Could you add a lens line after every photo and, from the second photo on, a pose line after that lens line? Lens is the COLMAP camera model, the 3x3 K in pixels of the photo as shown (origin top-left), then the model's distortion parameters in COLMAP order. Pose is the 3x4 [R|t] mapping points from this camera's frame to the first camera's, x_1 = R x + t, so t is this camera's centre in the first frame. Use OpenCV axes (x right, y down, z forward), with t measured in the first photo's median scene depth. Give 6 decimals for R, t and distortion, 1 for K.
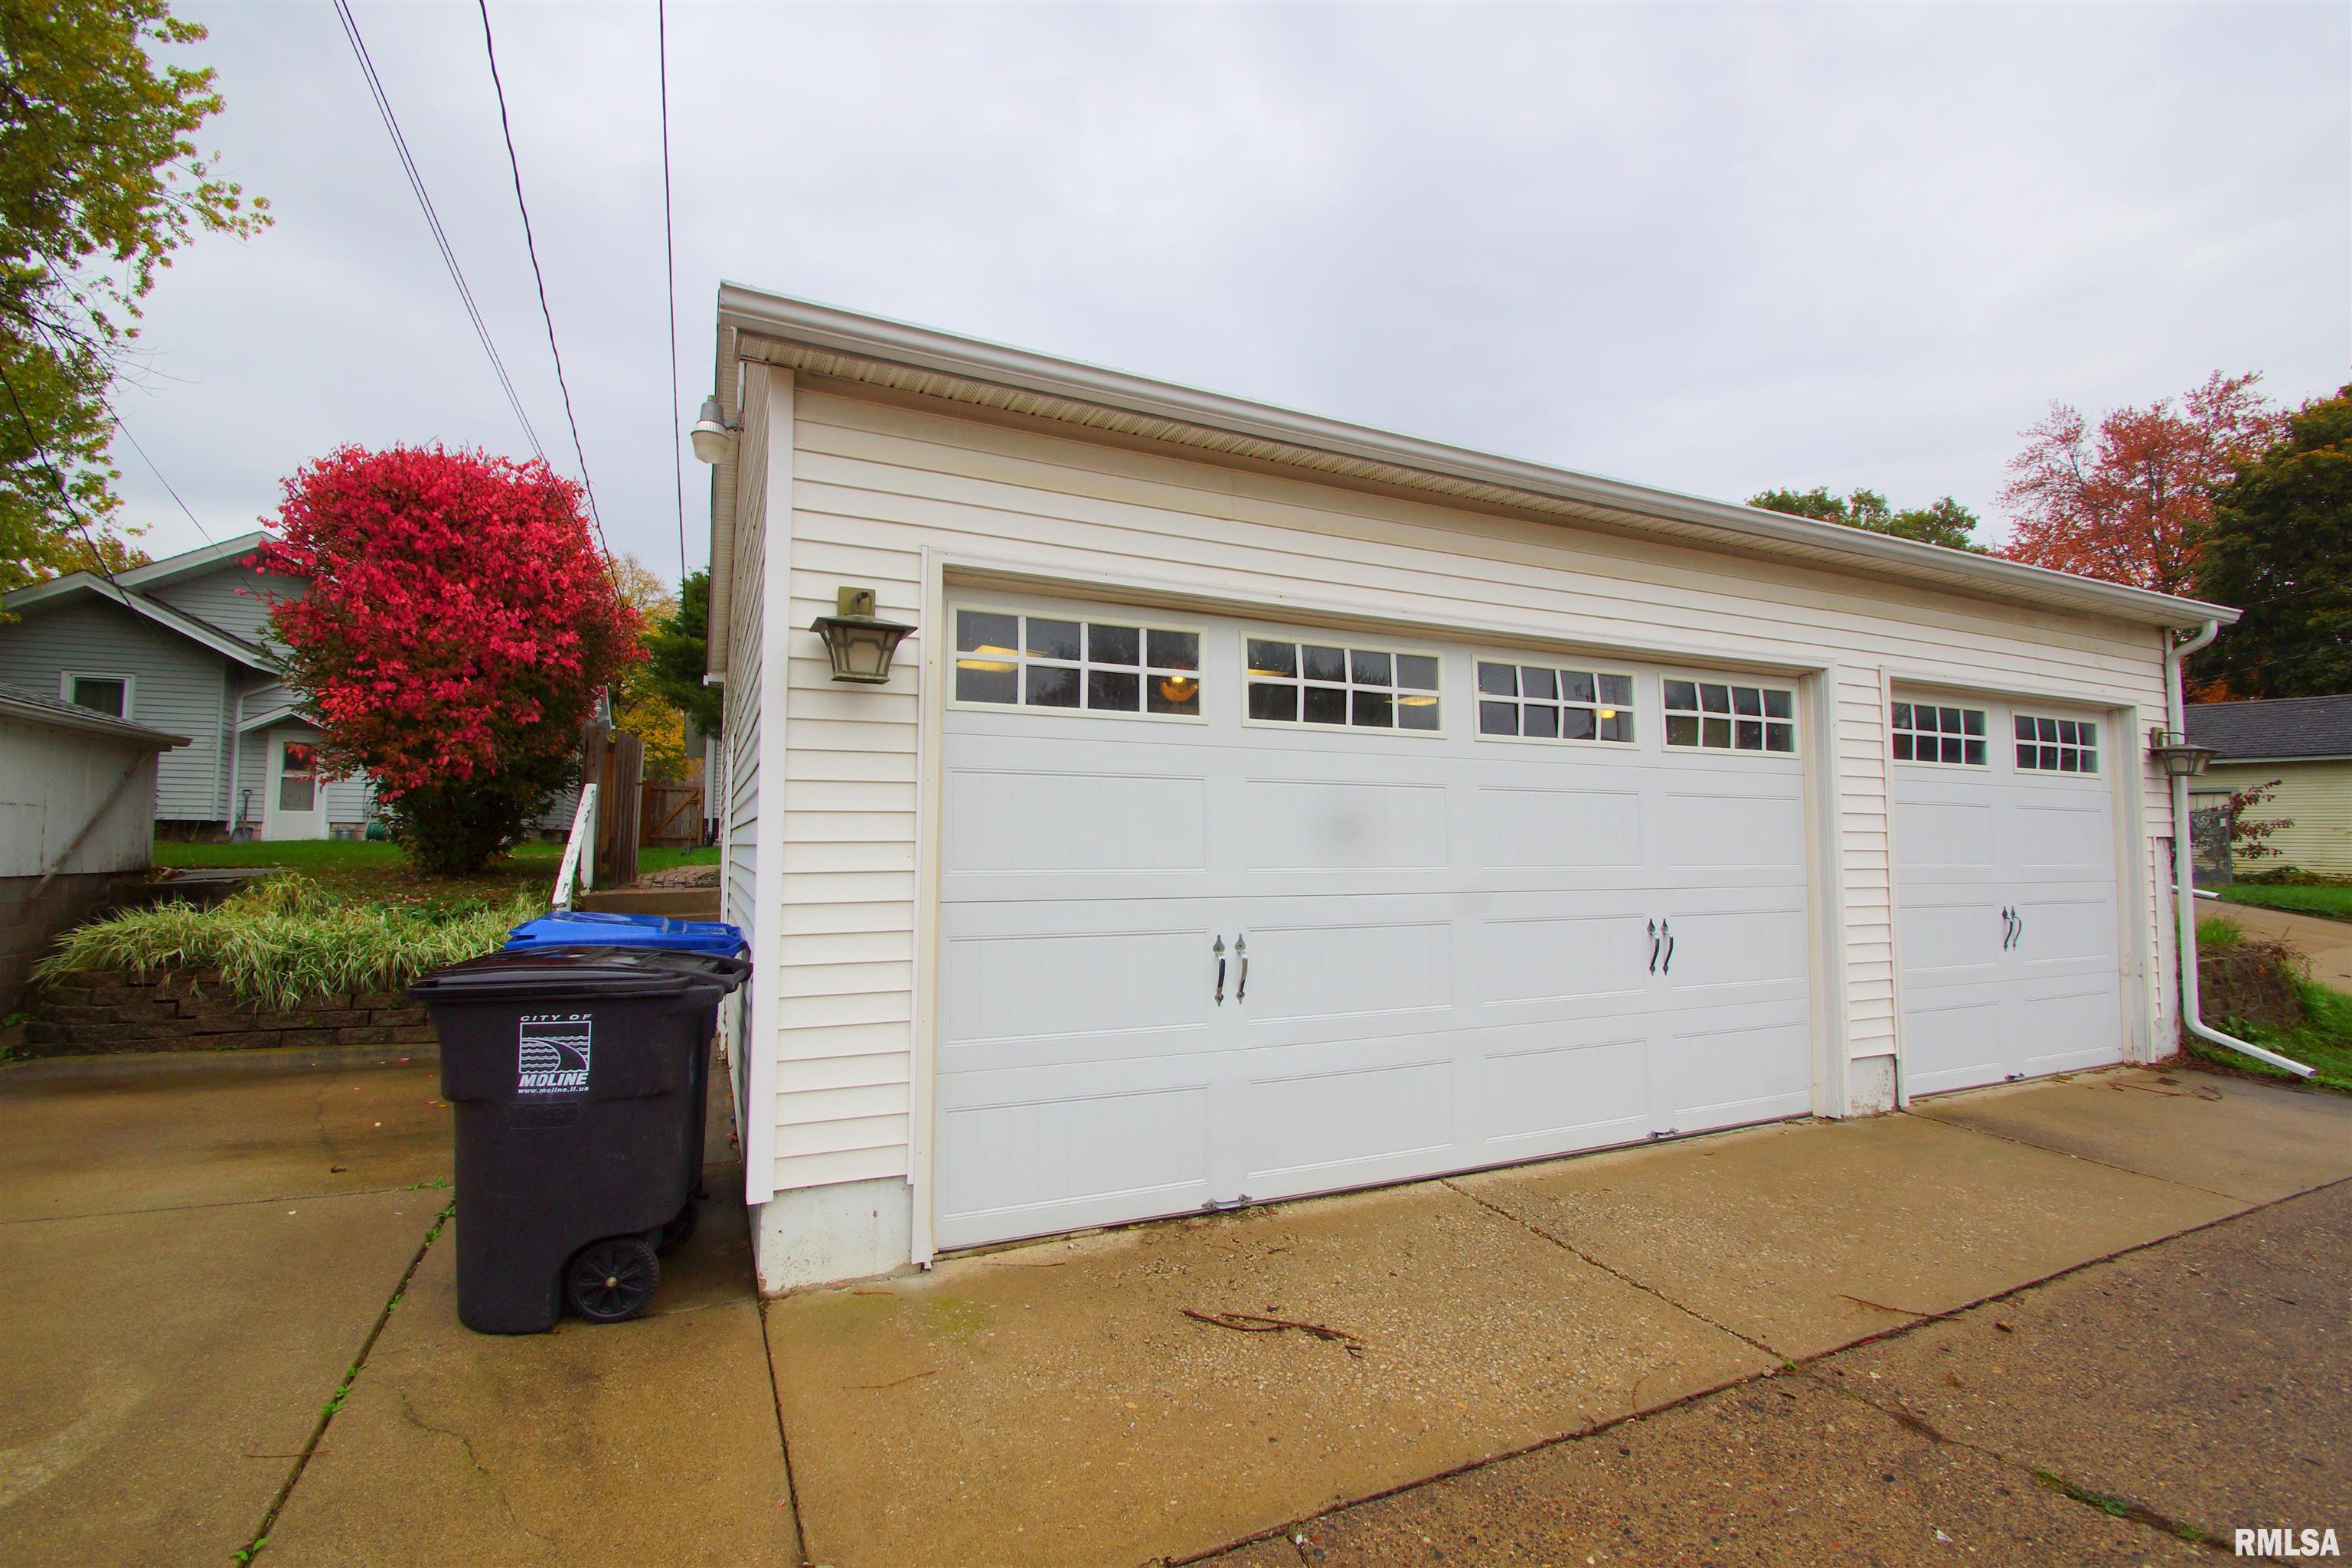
lens RADIAL K [[1035.1, 0, 1177.5], [0, 1035.1, 774.2], [0, 0, 1]] dist [0.018599, -0.017697]
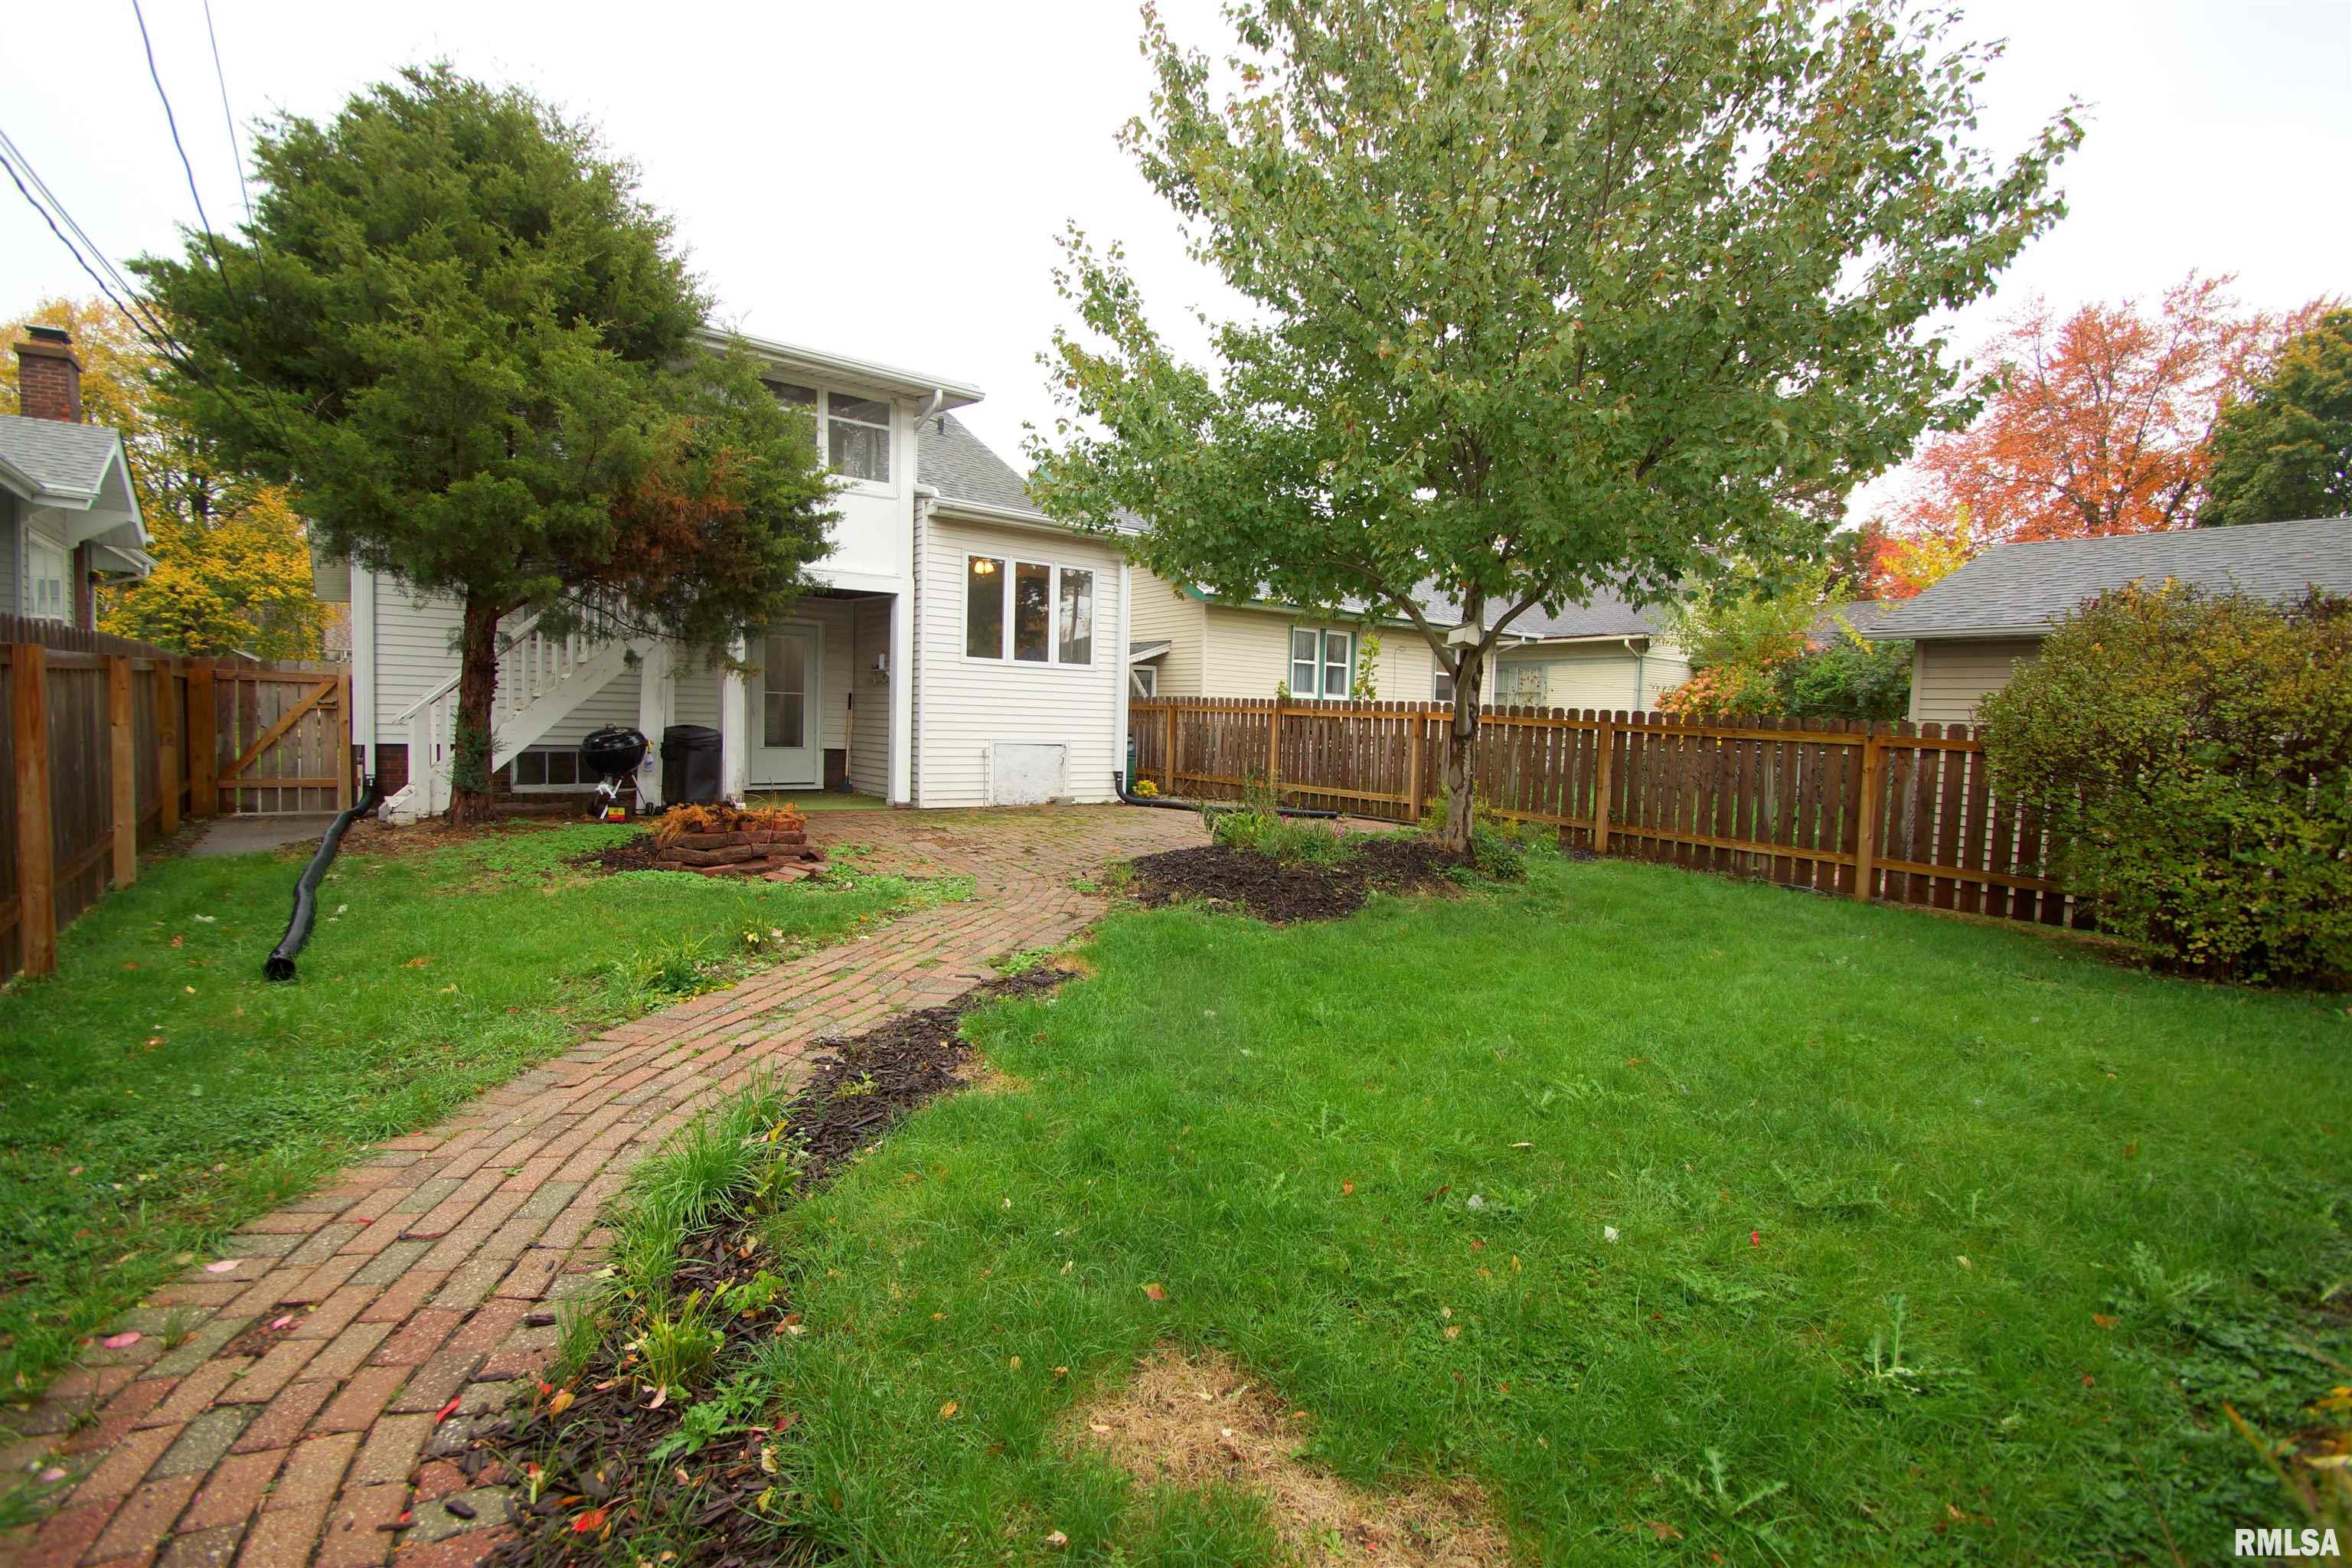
lens RADIAL K [[1035.1, 0, 1177.5], [0, 1035.1, 774.2], [0, 0, 1]] dist [0.018599, -0.017697]
pose [[0.971444, 0.011398, 0.236994, -0.113515], [-0.040679, 0.992057, 0.119032, -0.006766], [-0.233754, -0.125274, 0.964192, 0.253190]]
